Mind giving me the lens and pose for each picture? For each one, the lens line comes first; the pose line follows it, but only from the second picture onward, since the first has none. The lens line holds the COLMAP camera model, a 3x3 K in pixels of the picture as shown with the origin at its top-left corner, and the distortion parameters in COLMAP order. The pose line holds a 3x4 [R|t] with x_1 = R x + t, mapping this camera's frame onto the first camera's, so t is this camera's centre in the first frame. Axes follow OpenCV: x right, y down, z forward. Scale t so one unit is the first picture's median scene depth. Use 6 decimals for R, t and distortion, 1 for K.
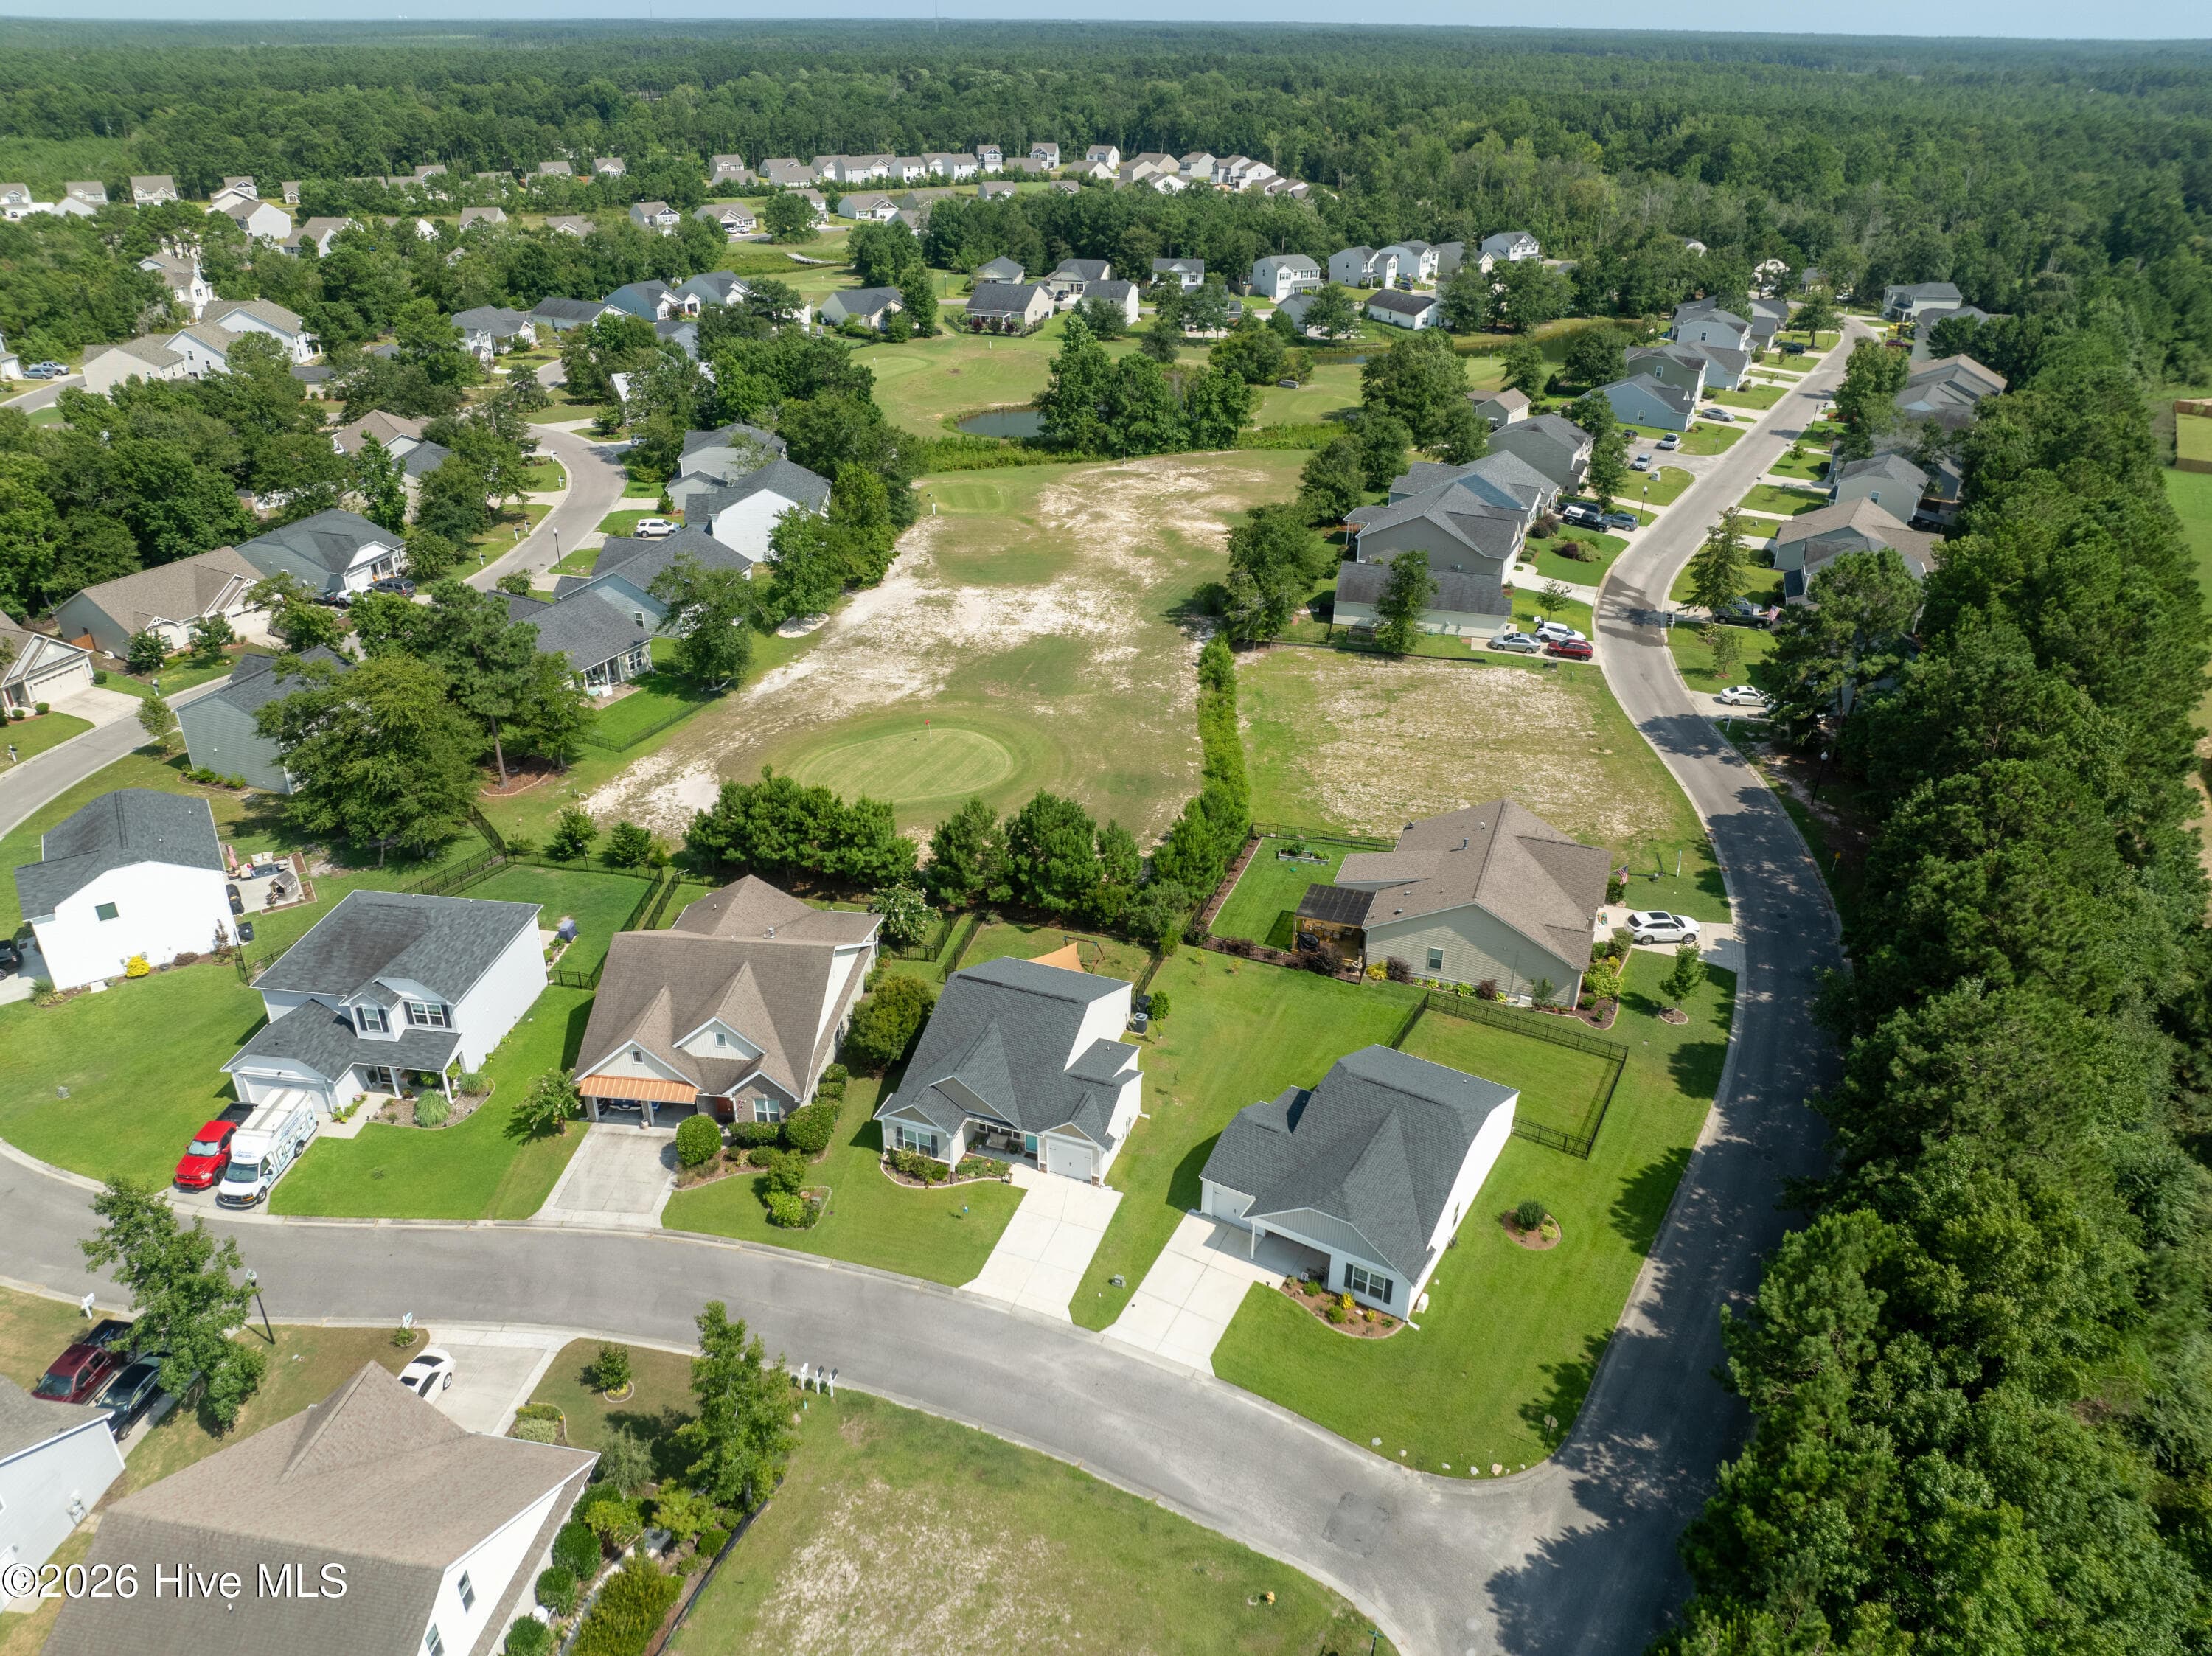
lens RADIAL K [[1572.3, 0, 1110.5], [0, 1572.3, 824.6], [0, 0, 1]] dist [-0.065297, 0.045091]
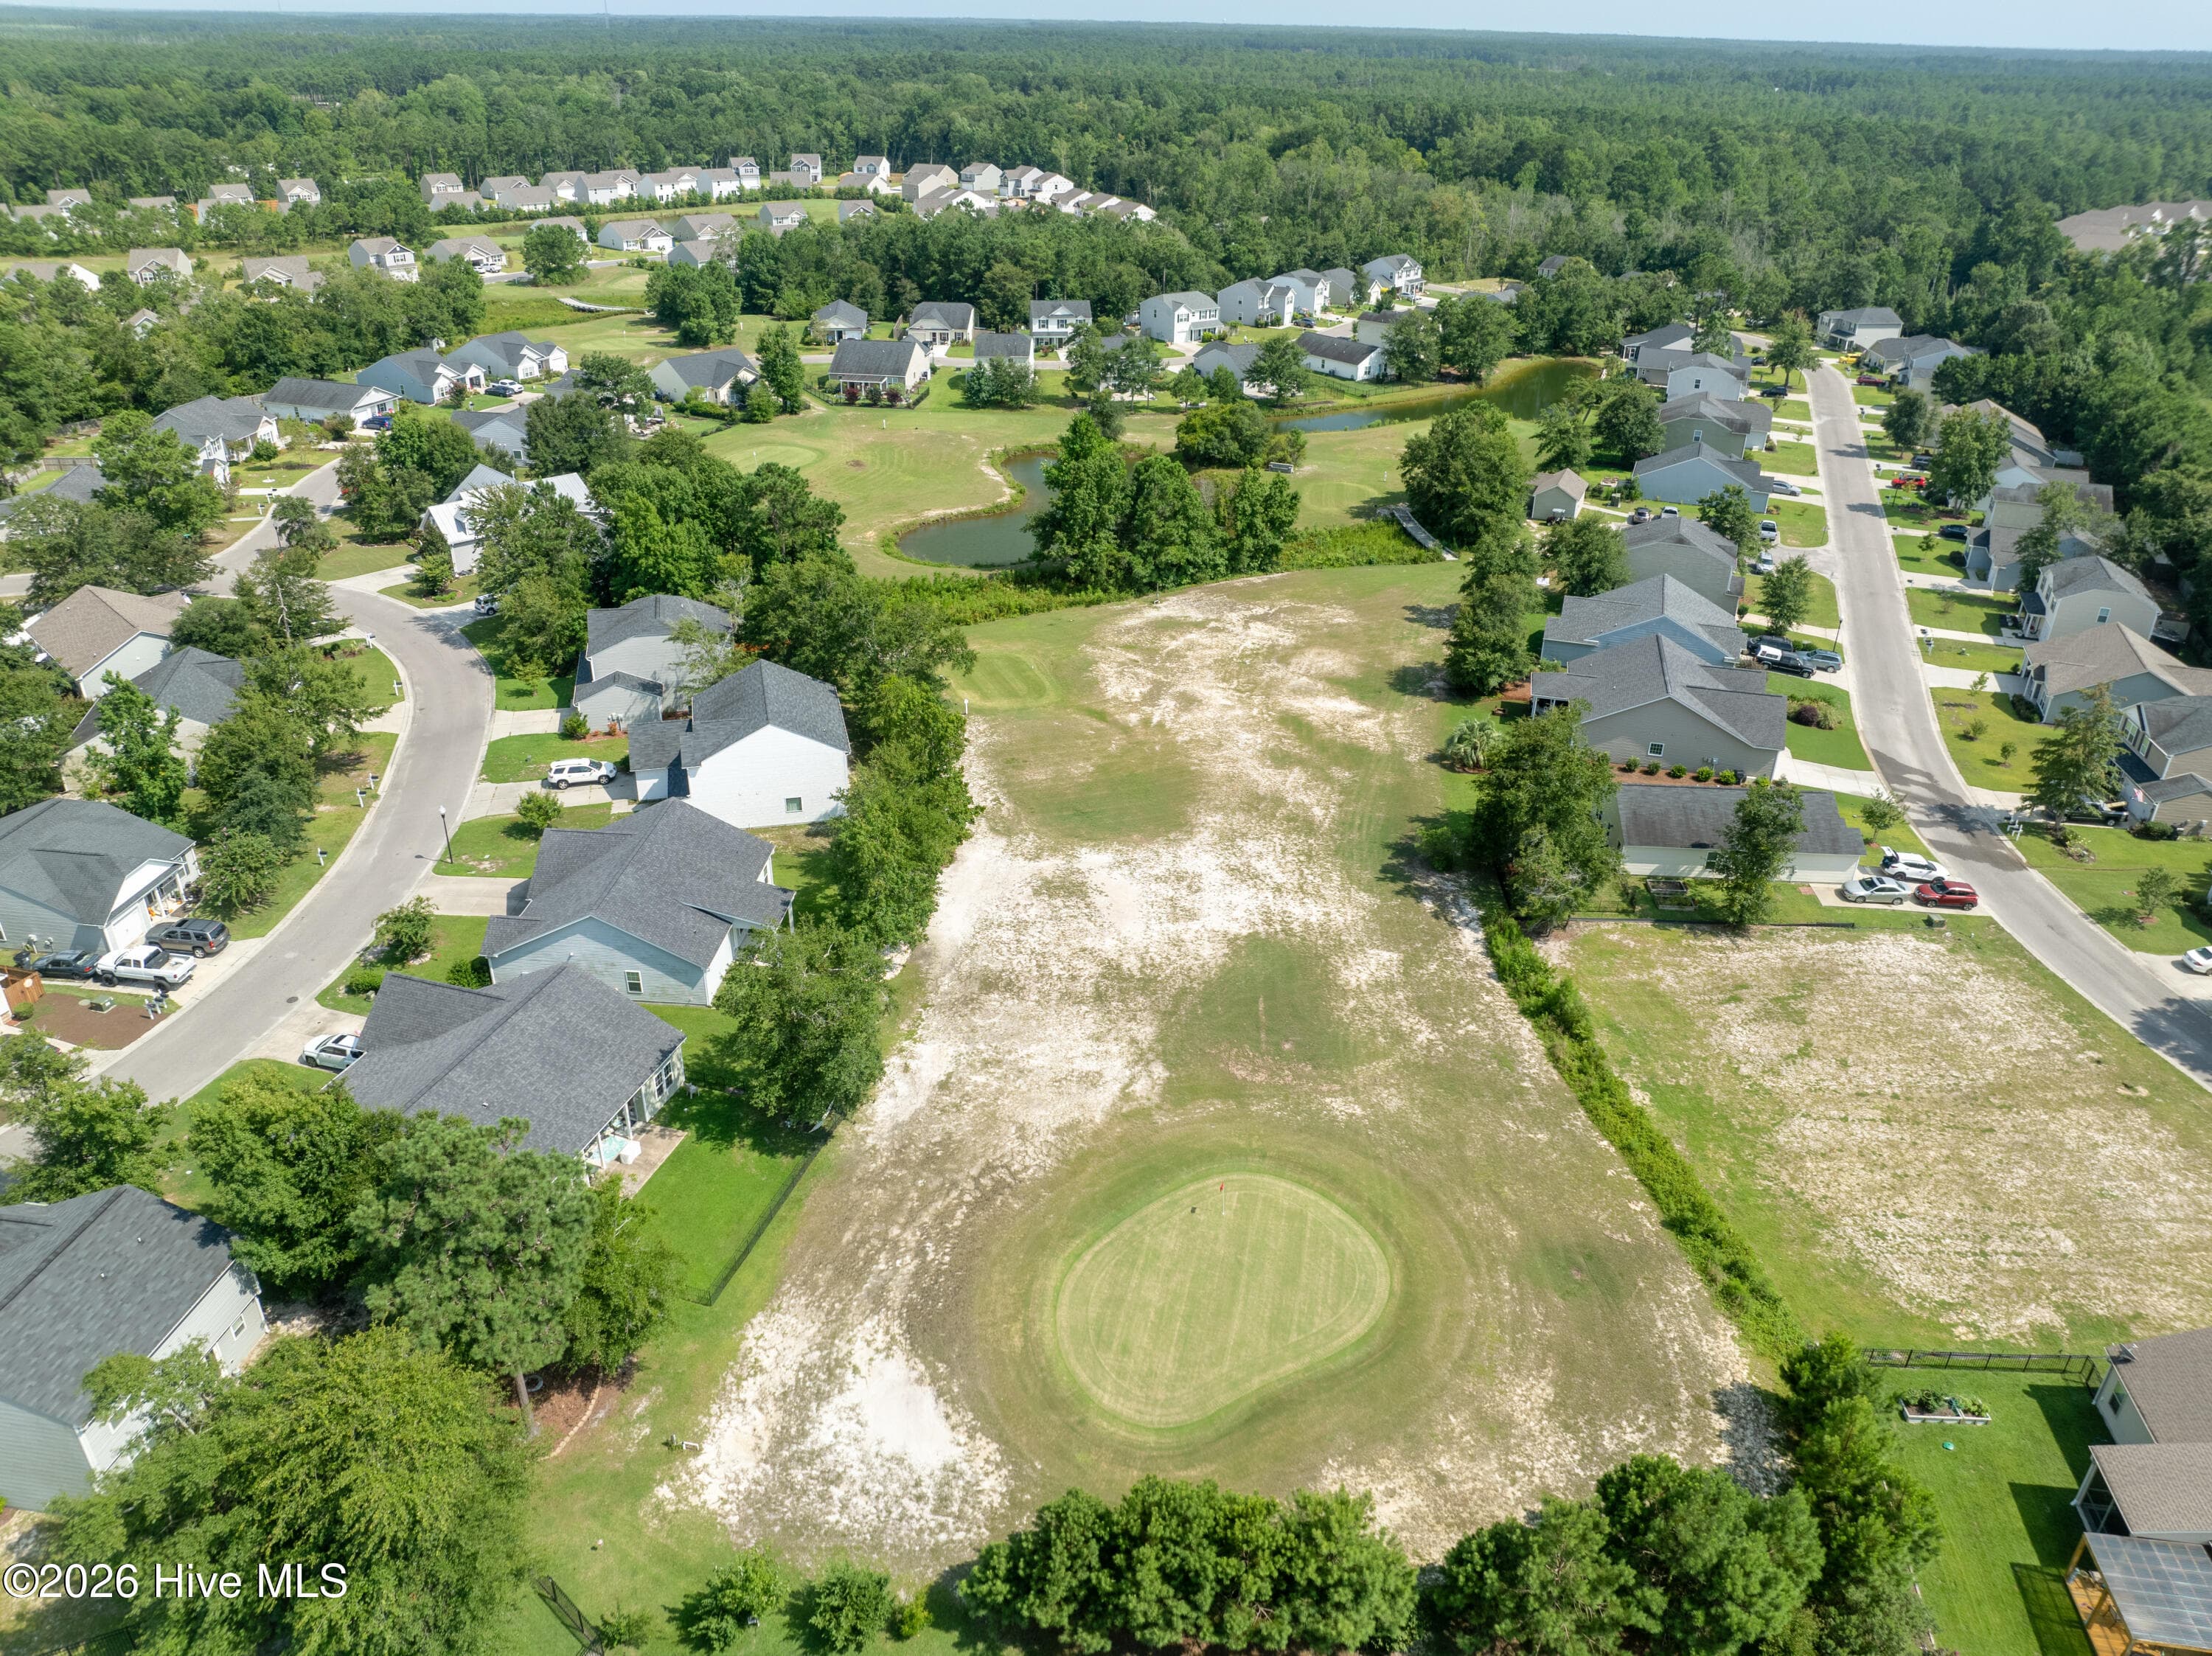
lens RADIAL K [[1572.3, 0, 1110.5], [0, 1572.3, 824.6], [0, 0, 1]] dist [-0.065297, 0.045091]
pose [[0.981876, -0.080111, 0.171759, -0.110650], [0.079779, 0.996773, 0.008846, -0.093957], [-0.171913, 0.005017, 0.985099, 0.178771]]
